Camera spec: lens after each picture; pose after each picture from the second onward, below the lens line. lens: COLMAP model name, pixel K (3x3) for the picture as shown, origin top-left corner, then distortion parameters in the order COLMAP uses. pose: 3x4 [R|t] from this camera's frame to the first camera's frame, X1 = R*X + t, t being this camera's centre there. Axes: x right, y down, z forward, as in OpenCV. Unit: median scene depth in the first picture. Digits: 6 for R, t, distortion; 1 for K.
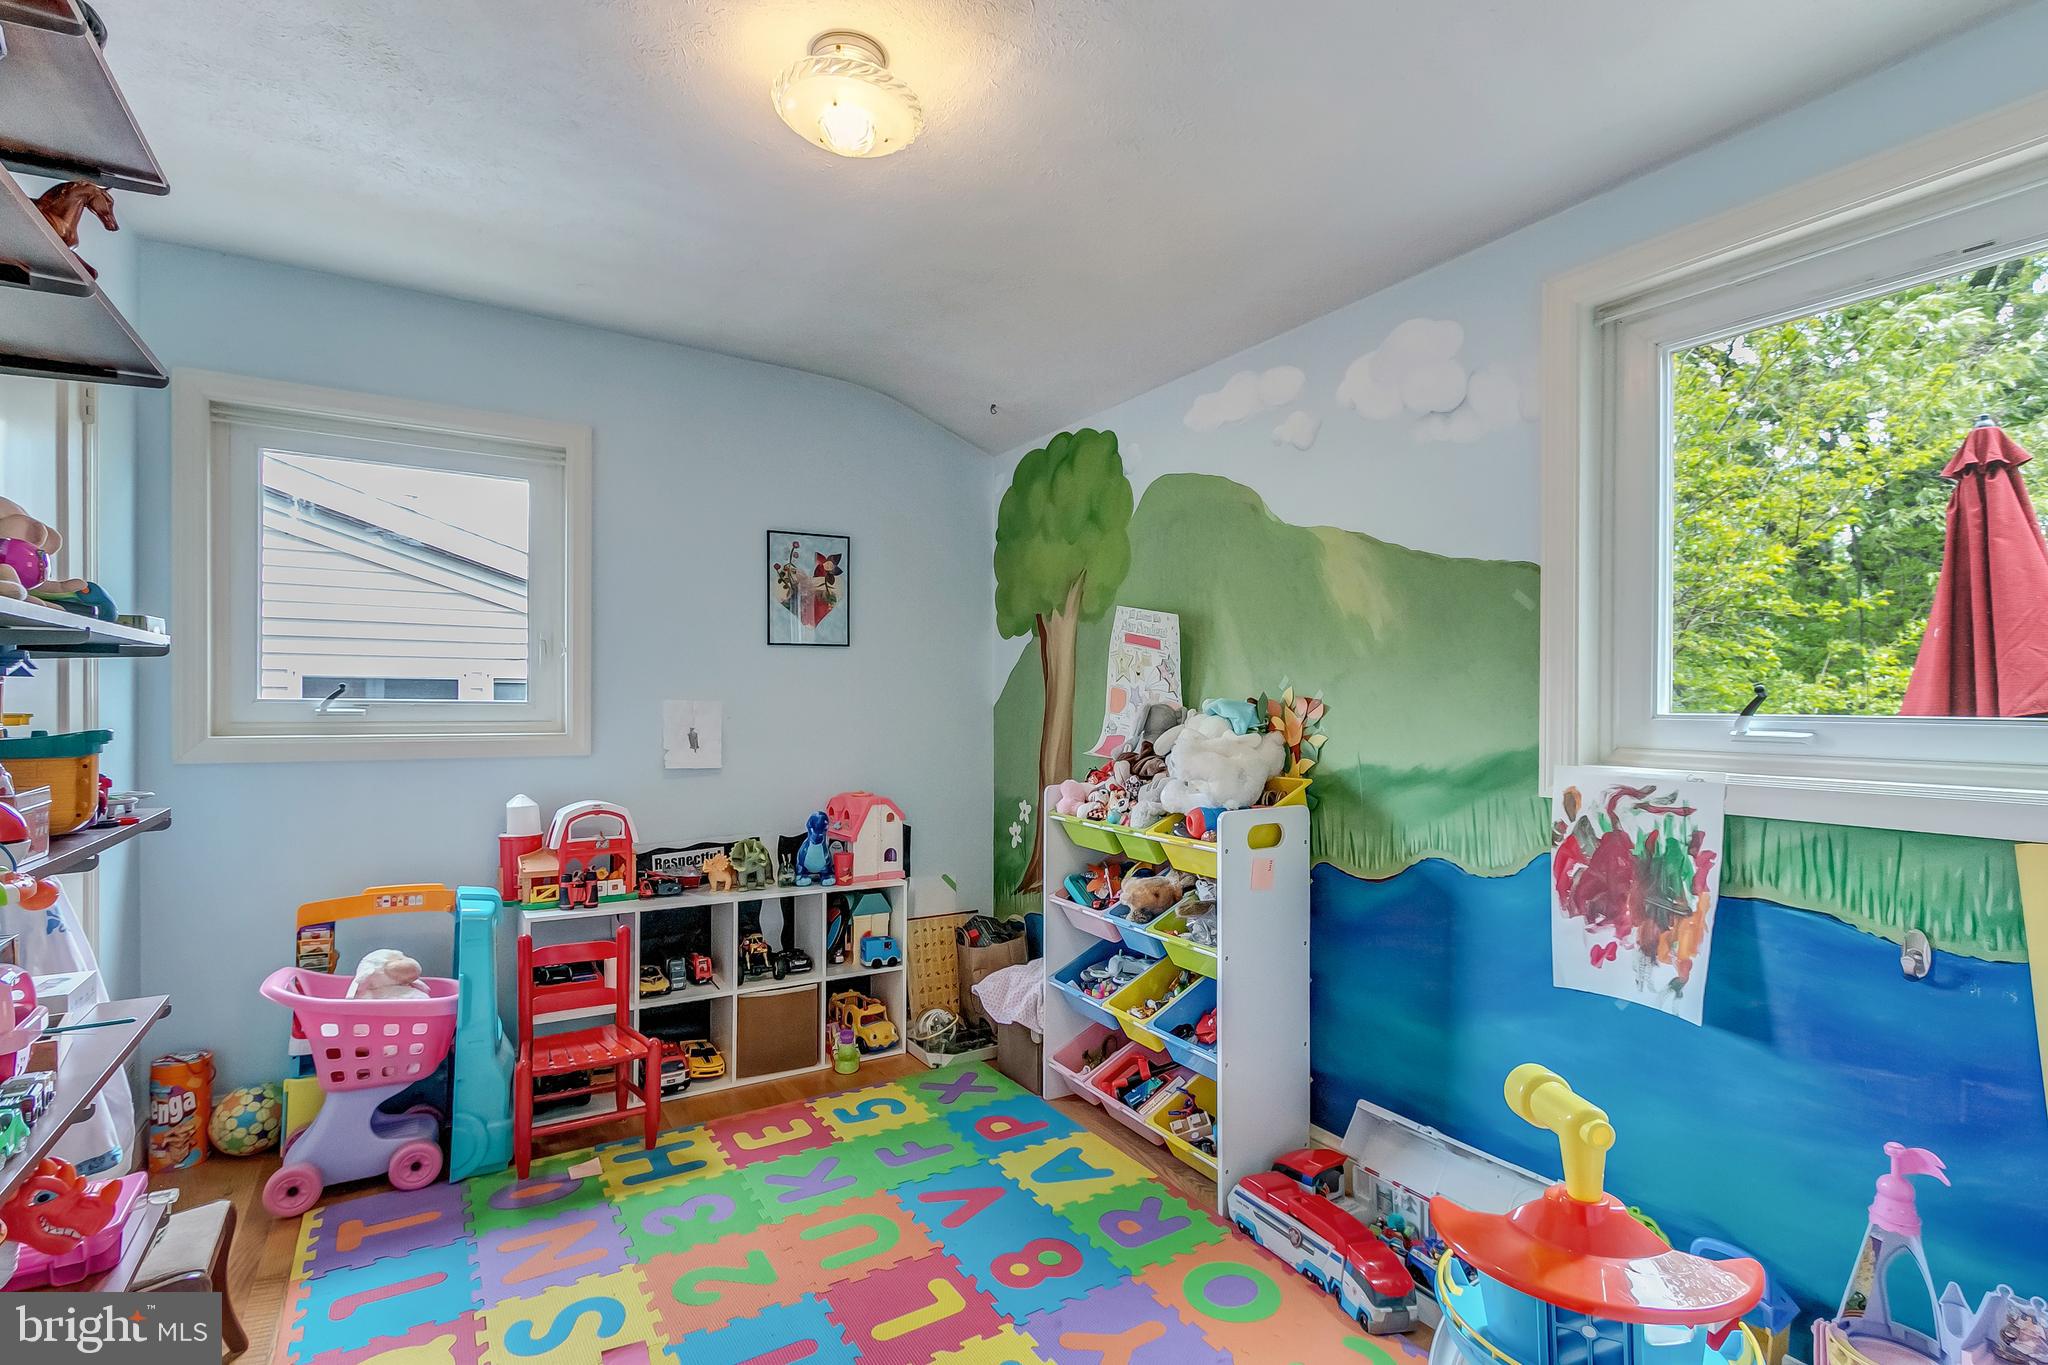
lens RADIAL K [[947.8, 0, 1017.2], [0, 947.8, 694.2], [0, 0, 1]] dist [0.001076, -0.000980]
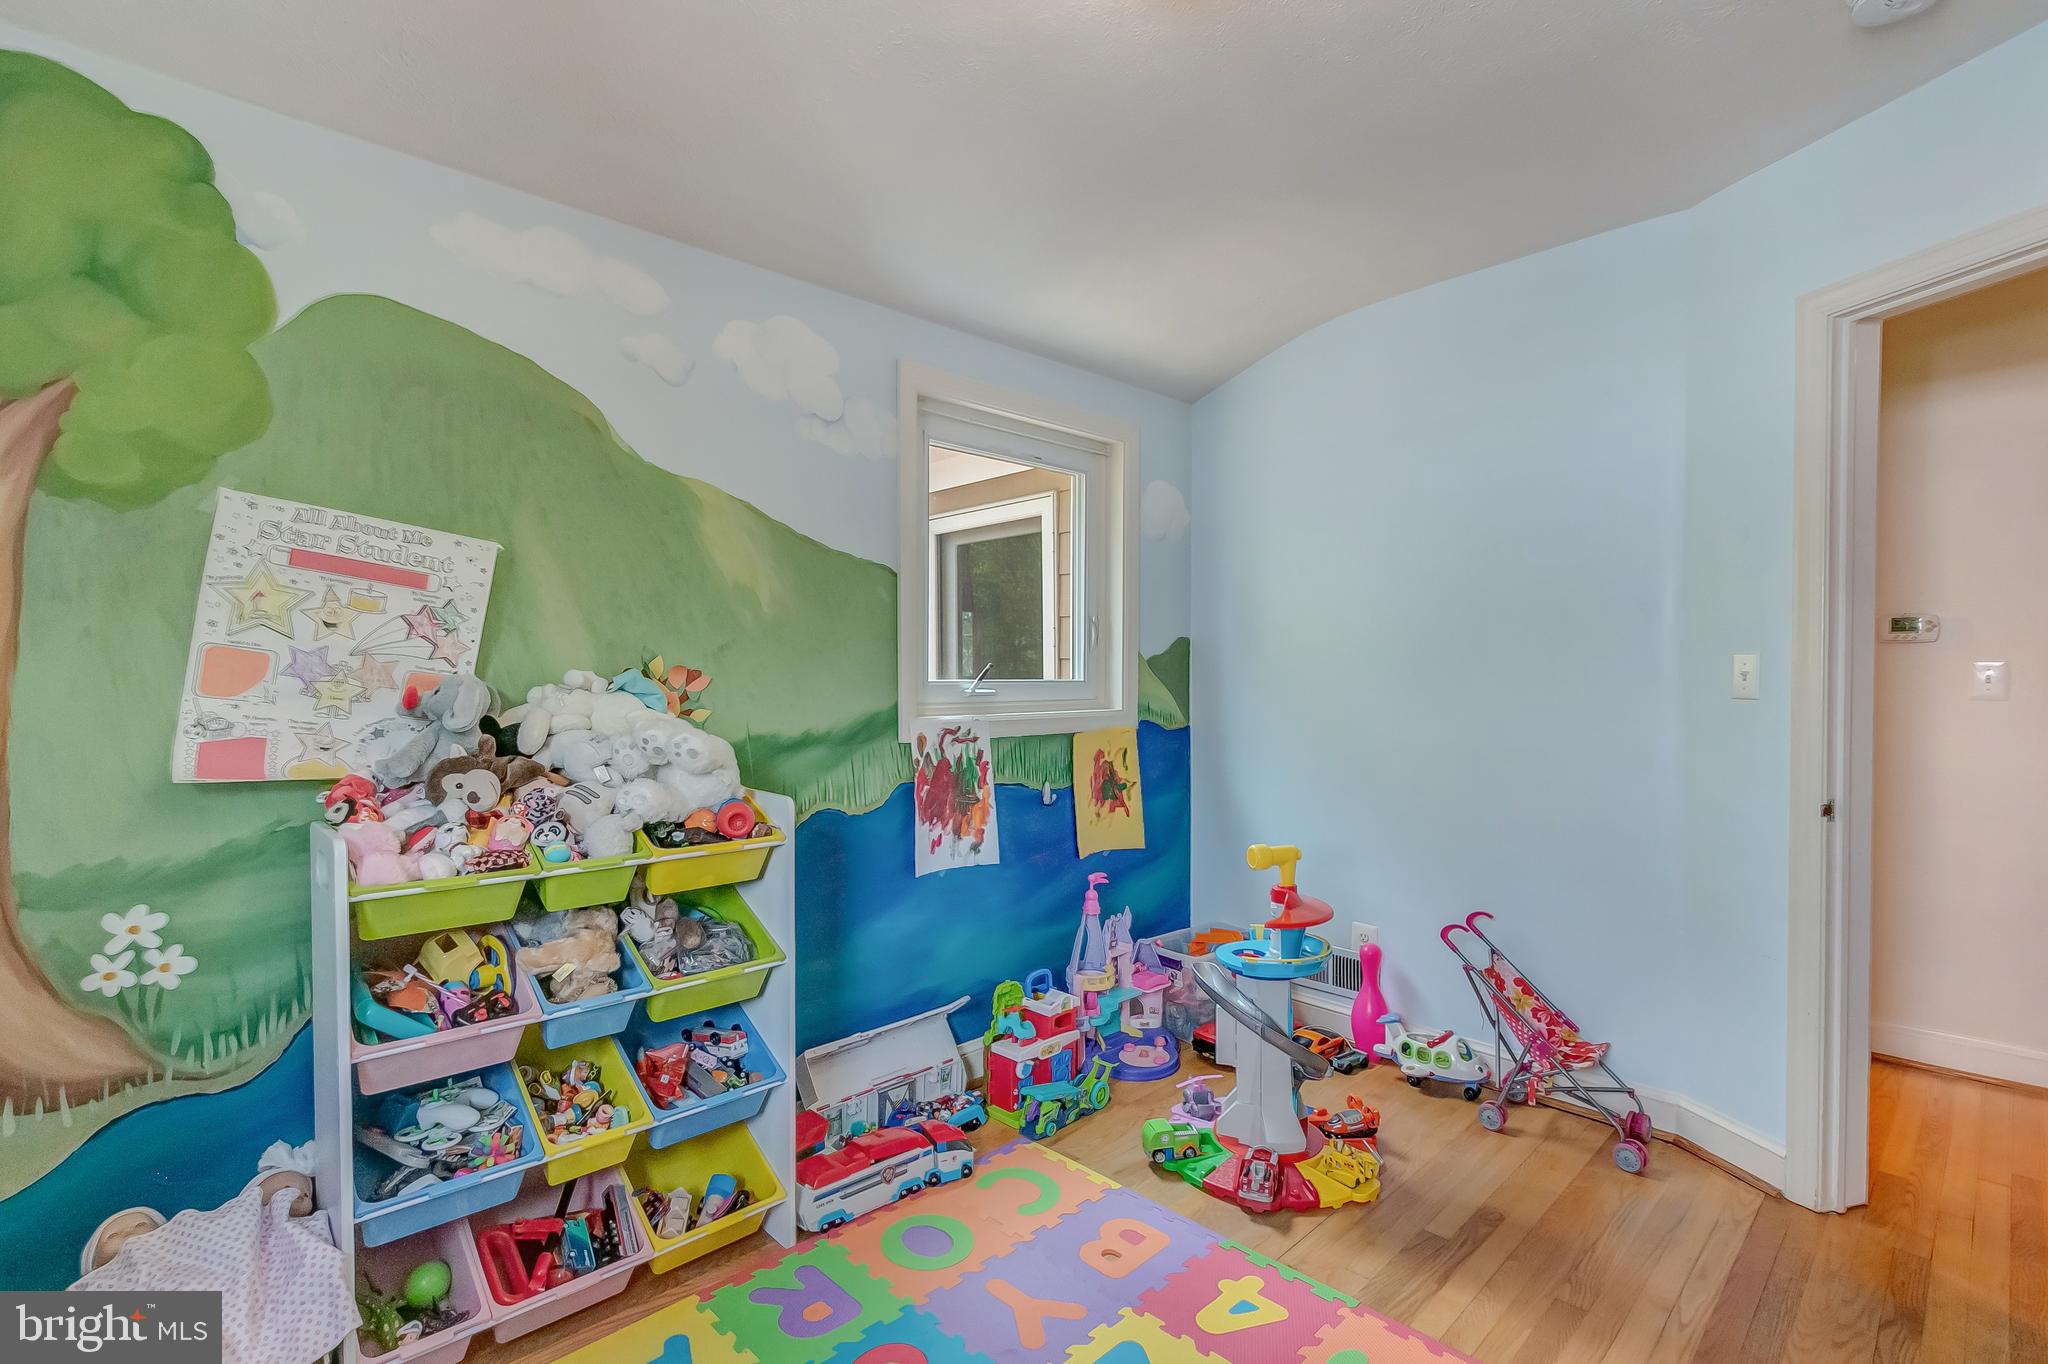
lens RADIAL K [[947.8, 0, 1018.0], [0, 947.8, 682.0], [0, 0, 1]] dist [0.001076, -0.000980]
pose [[-0.207676, -0.013695, 0.978102, -0.783929], [-0.008556, 0.999889, 0.012183, 0.003565], [-0.978160, -0.005838, -0.207770, 1.095912]]
